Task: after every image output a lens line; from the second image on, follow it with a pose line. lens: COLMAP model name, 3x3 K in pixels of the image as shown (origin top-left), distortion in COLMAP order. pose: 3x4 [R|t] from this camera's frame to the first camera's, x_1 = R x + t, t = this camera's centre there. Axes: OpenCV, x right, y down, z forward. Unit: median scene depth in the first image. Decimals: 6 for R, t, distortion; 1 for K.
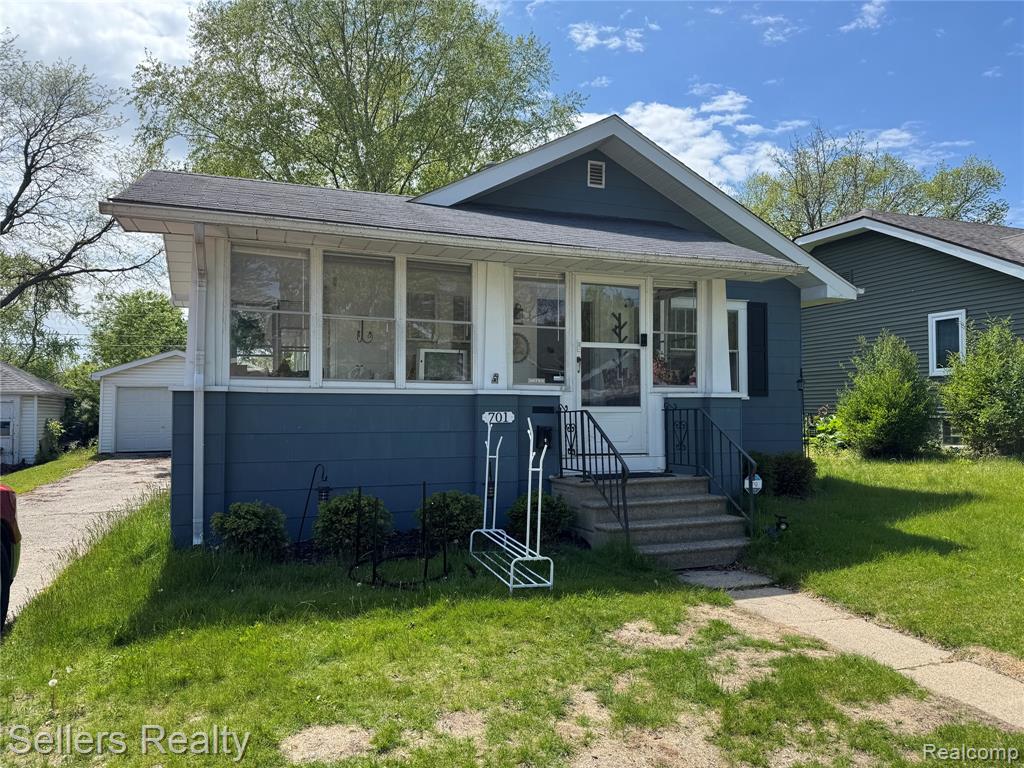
lens RADIAL K [[714.9, 0, 512.7], [0, 714.9, 400.4], [0, 0, 1]] dist [0.007215, -0.002126]
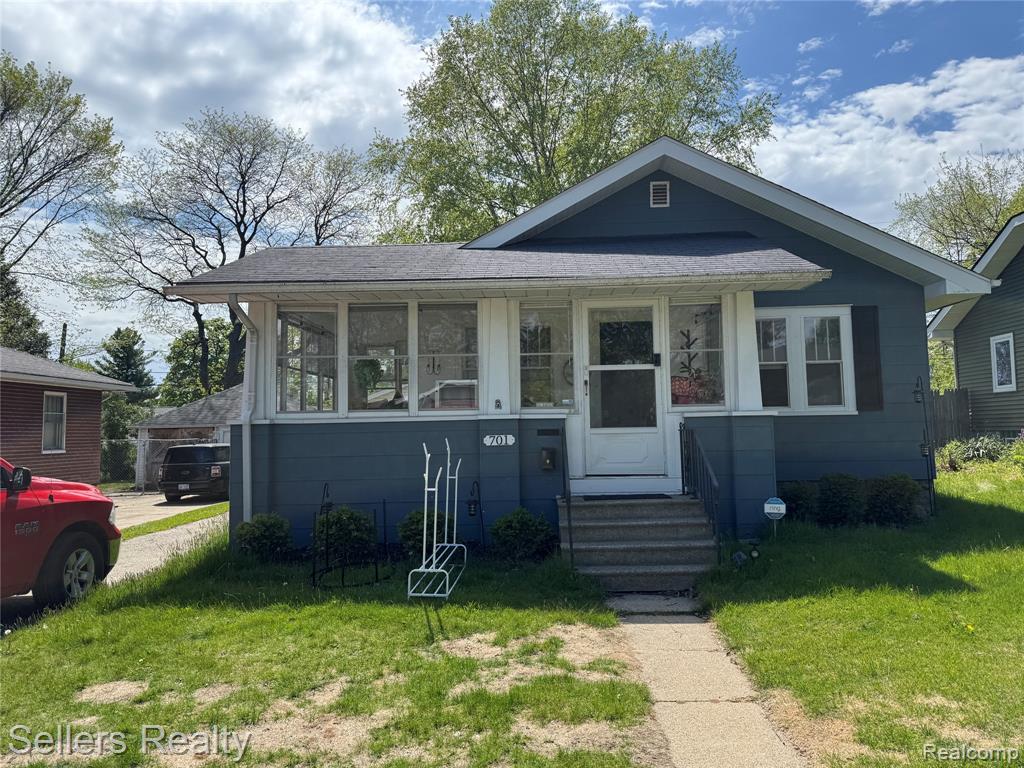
lens RADIAL K [[715.1, 0, 512.0], [0, 715.1, 384.0], [0, 0, 1]] dist [0.009979, -0.001321]
pose [[0.924528, -0.044766, -0.378476, 0.420766], [0.026481, 0.998223, -0.053384, -0.003530], [0.380193, 0.039332, 0.924070, 0.005626]]
